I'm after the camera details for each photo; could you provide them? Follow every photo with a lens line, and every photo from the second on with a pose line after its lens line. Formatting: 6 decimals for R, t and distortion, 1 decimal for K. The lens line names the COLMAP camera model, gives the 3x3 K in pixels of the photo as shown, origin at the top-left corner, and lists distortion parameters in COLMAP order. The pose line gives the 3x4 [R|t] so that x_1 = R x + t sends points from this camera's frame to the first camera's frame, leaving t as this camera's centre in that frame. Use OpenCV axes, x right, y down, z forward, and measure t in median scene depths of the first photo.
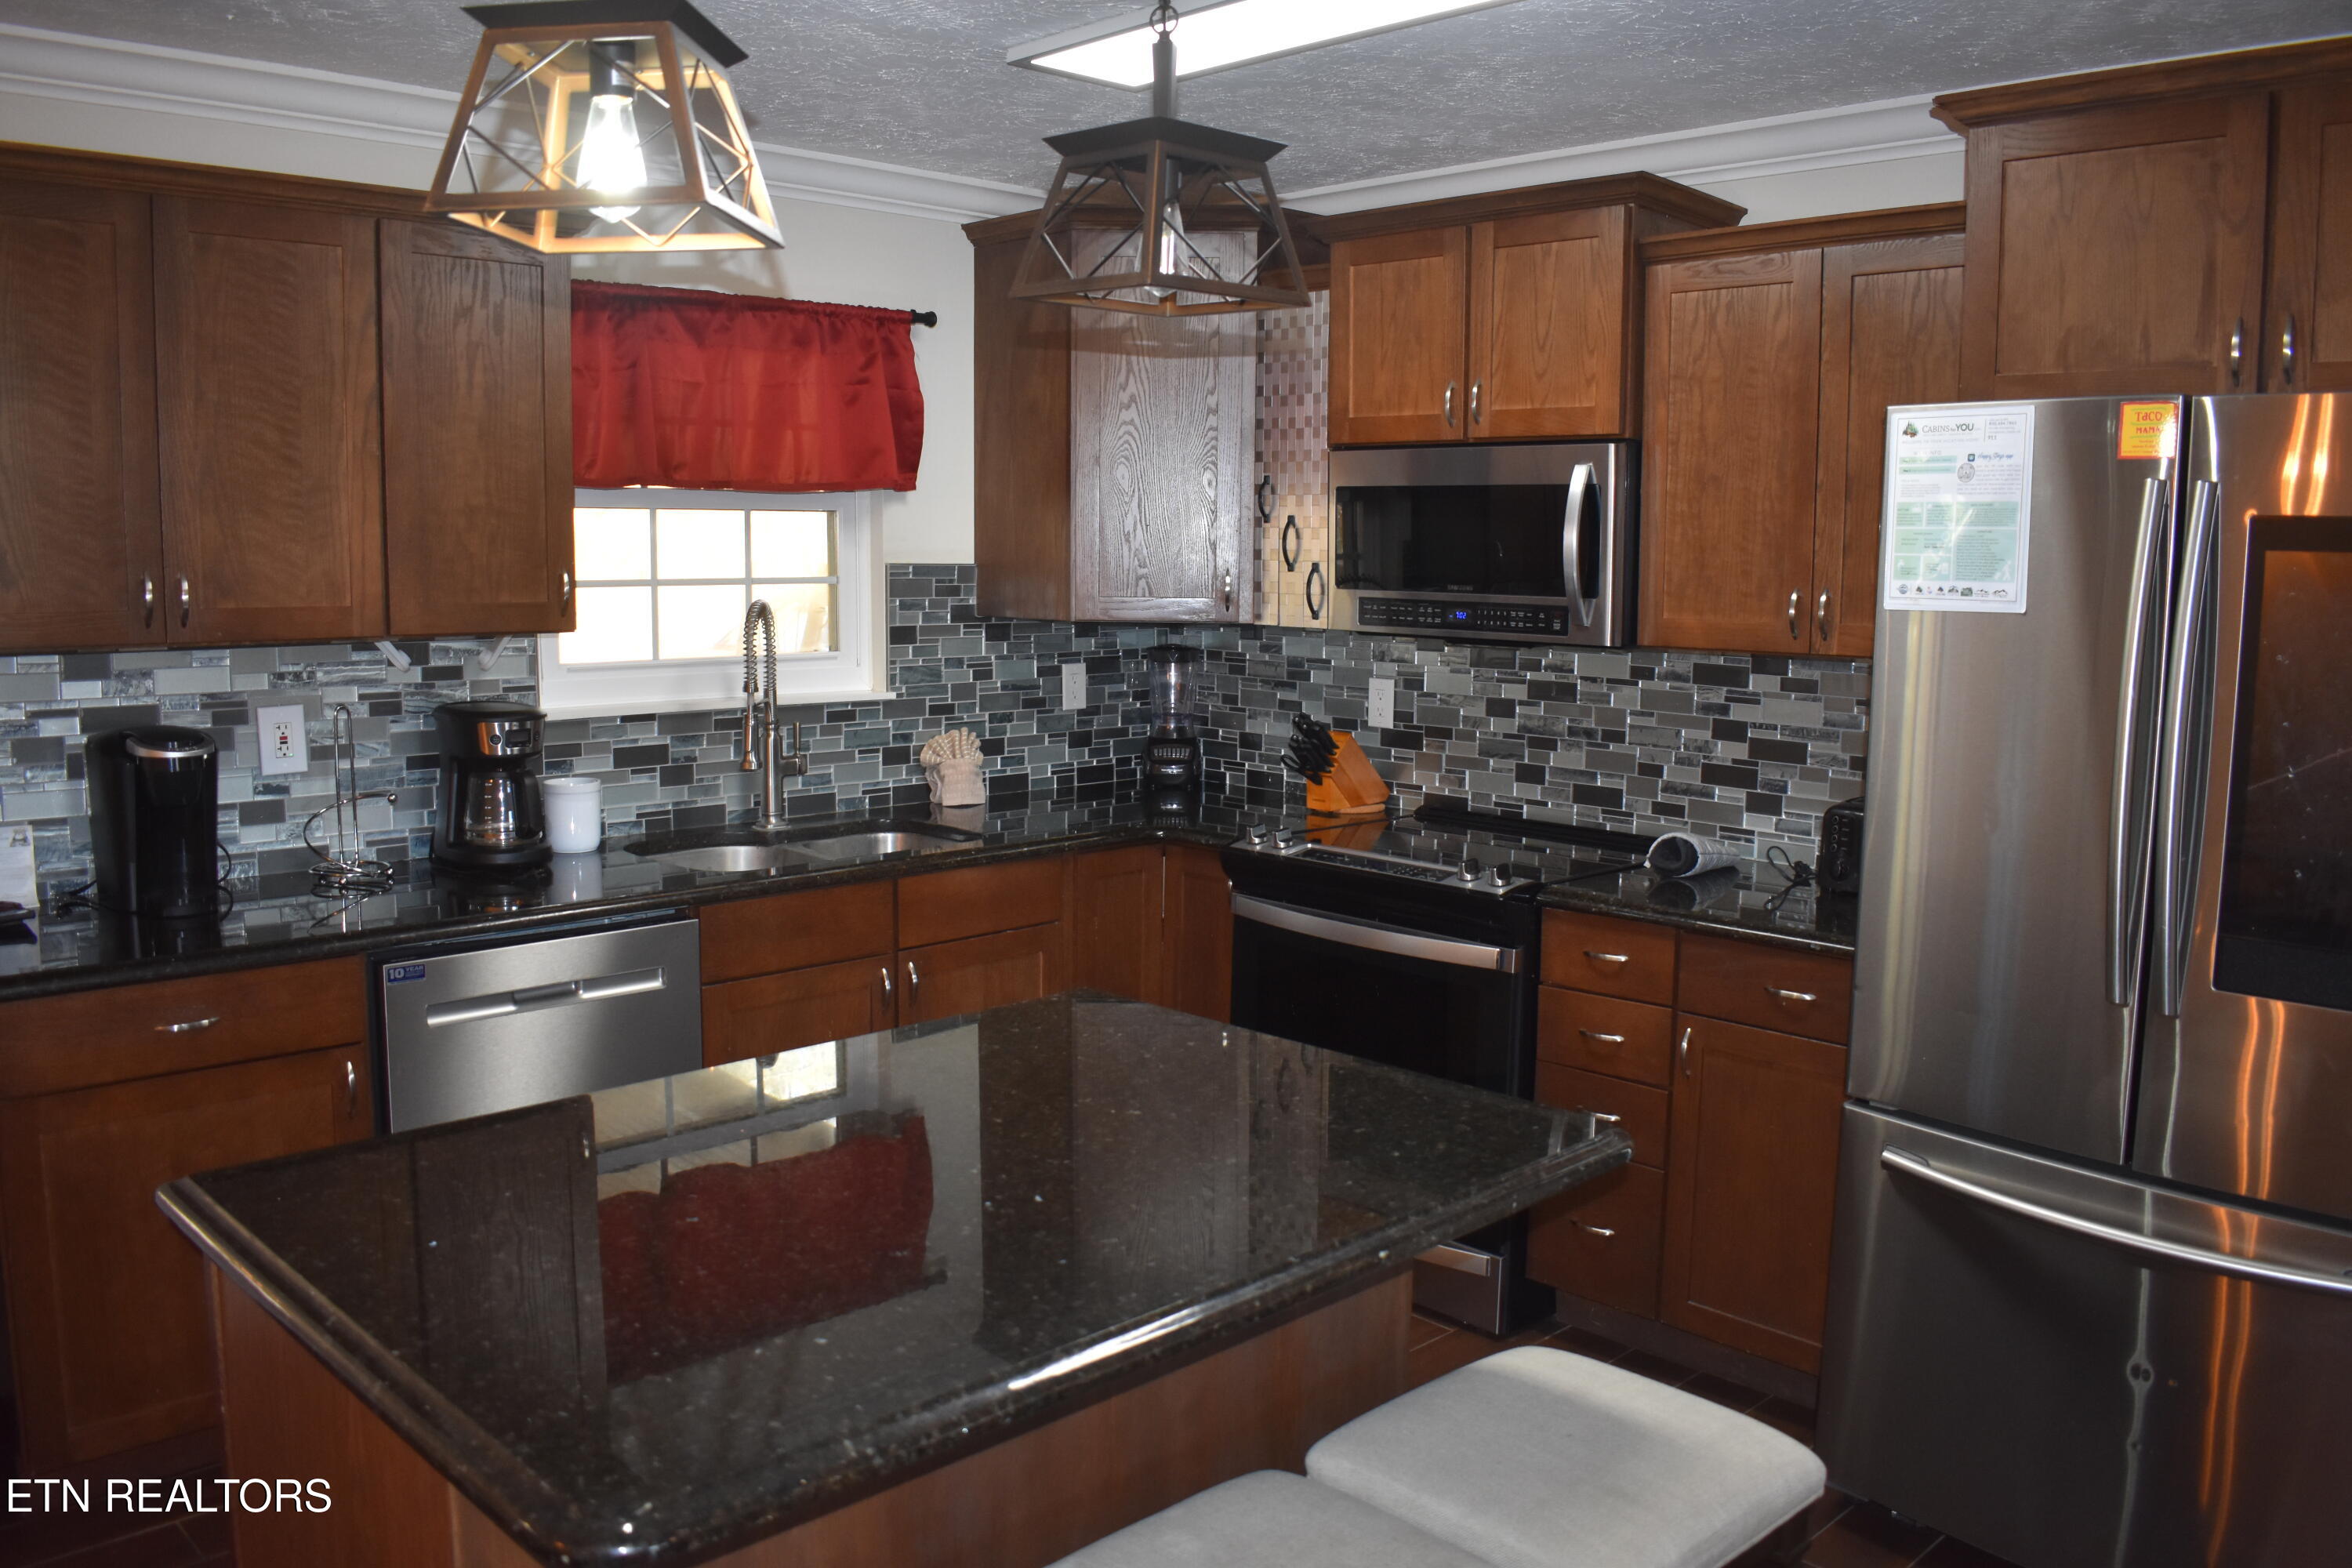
lens RADIAL K [[1861.8, 0, 1176.0], [0, 1861.8, 769.7], [0, 0, 1]] dist [-0.087895, 0.002228]
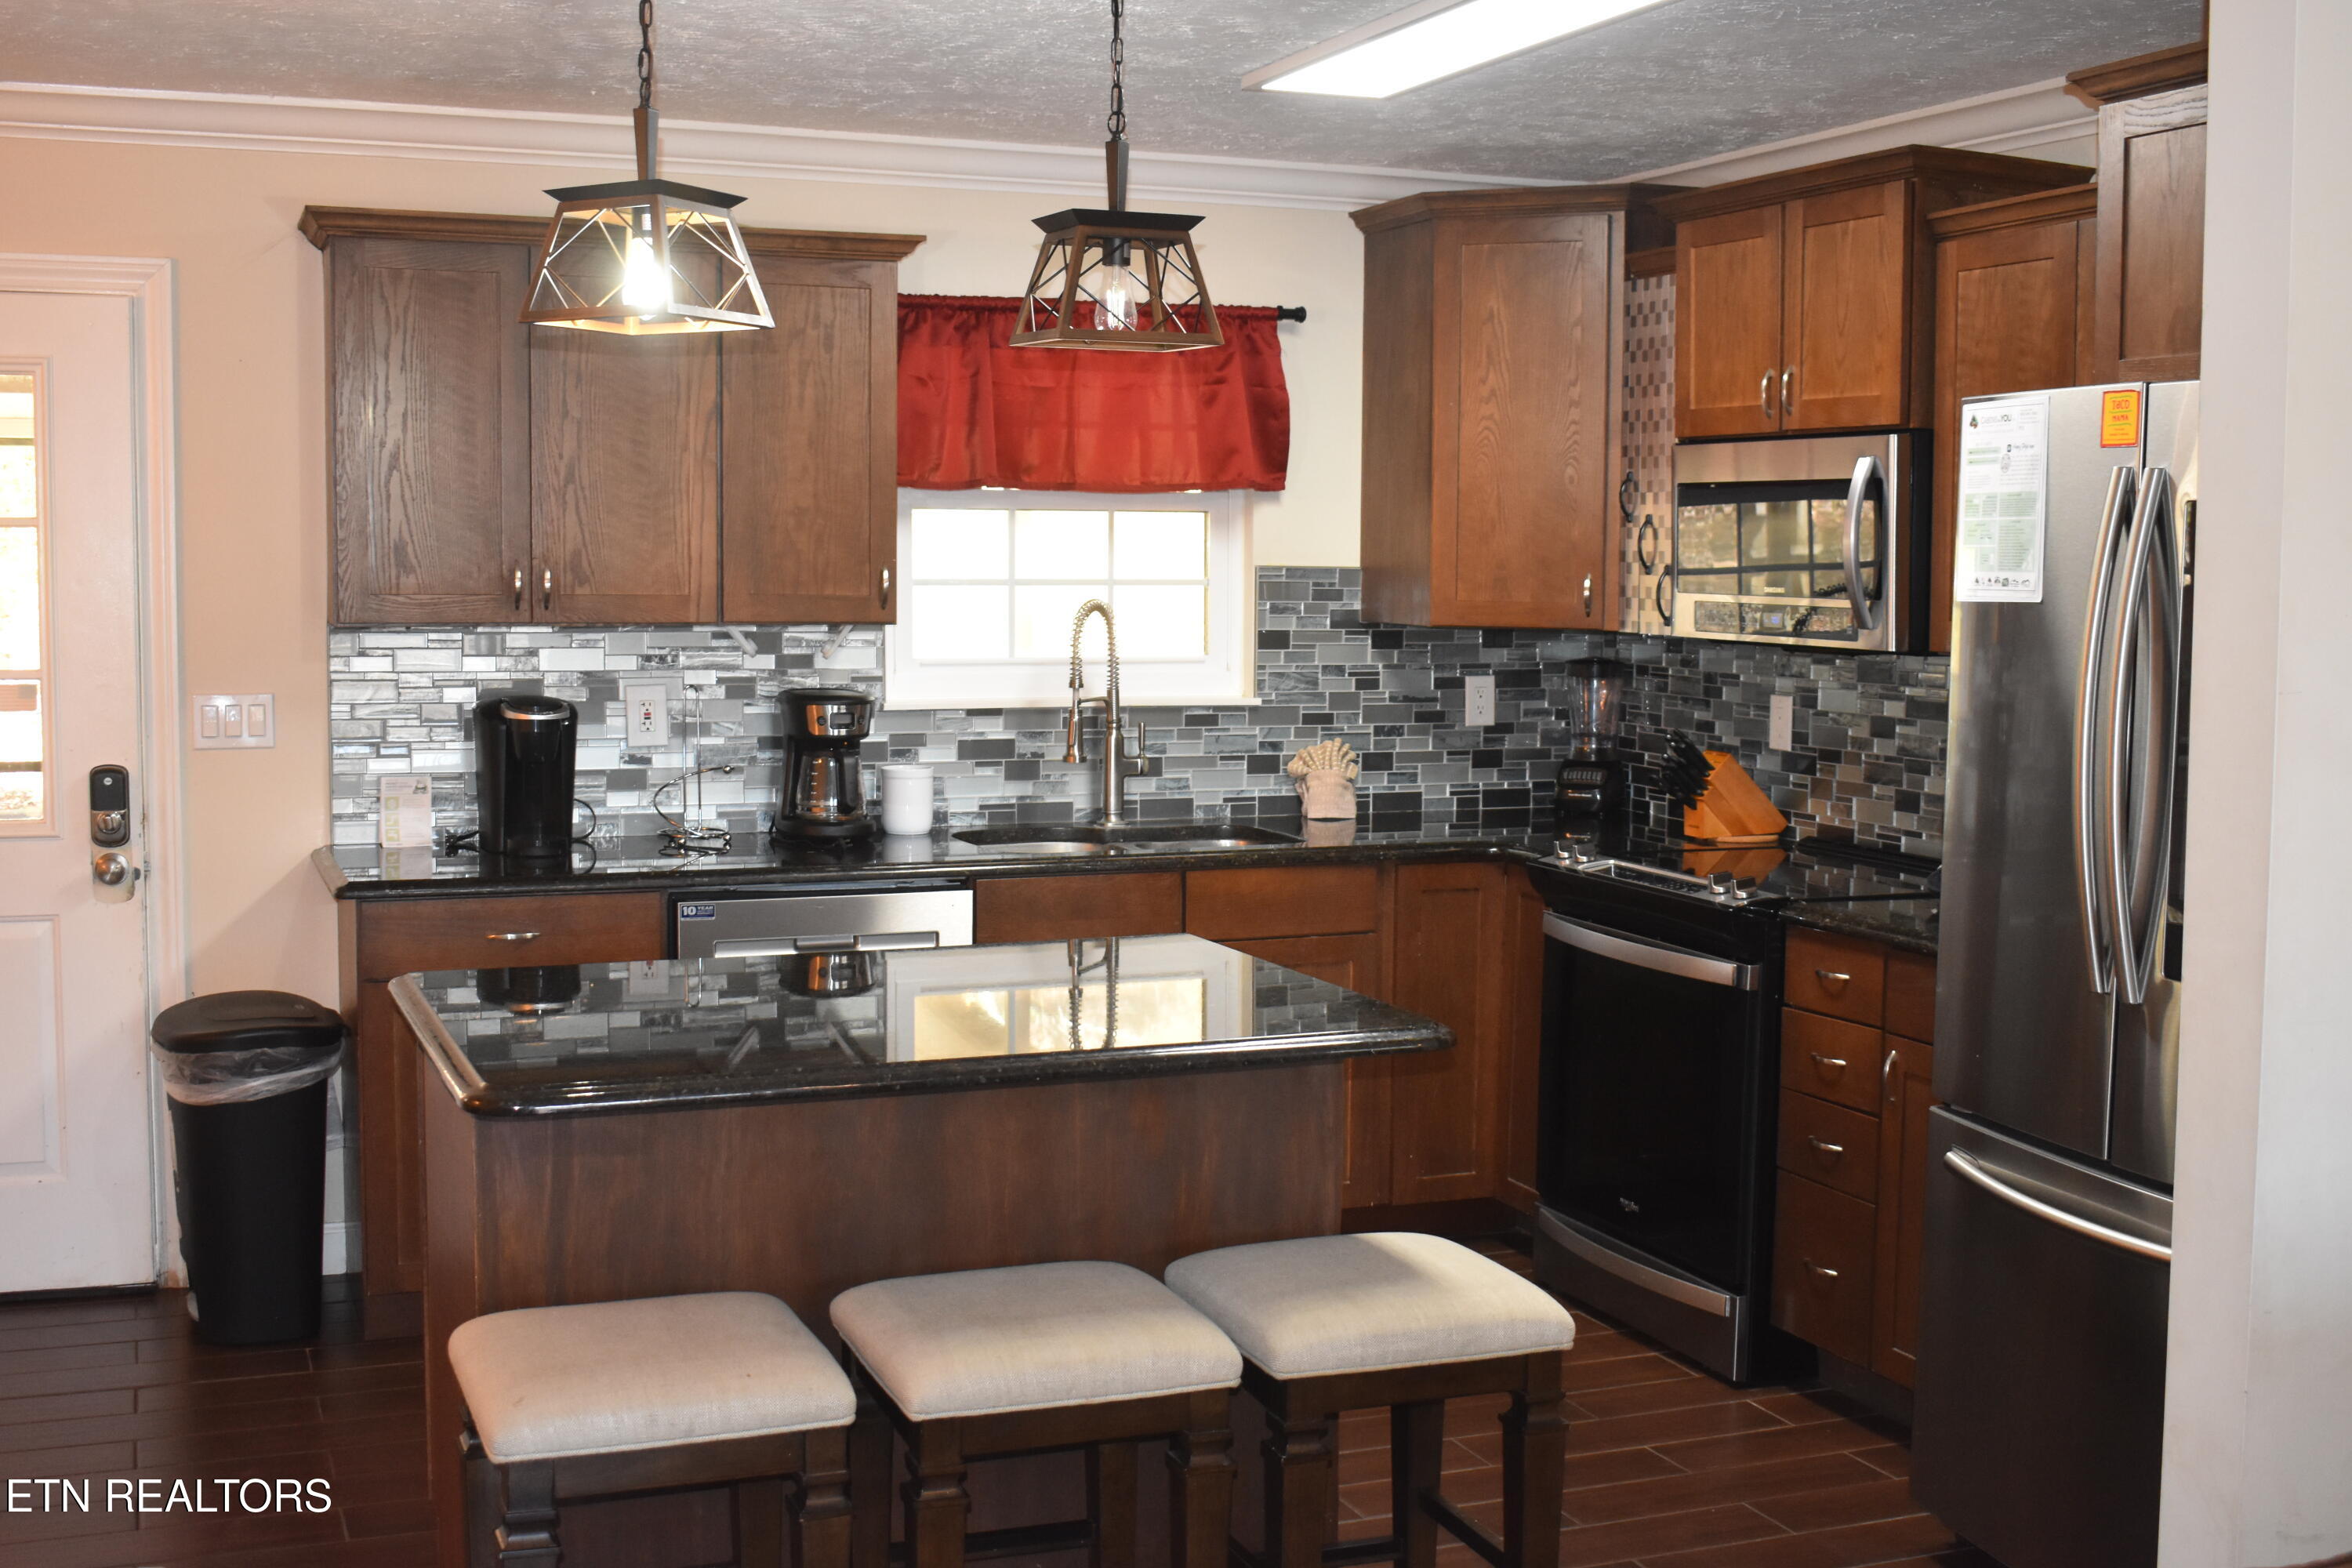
lens RADIAL K [[2673.6, 0, 1175.0], [0, 2673.6, 788.6], [0, 0, 1]] dist [-0.058240, 0.000000]
pose [[0.924177, 0.032377, -0.380590, 0.393576], [-0.046043, 0.998578, -0.026856, 0.052075], [0.379180, 0.042343, 0.924354, -0.352207]]
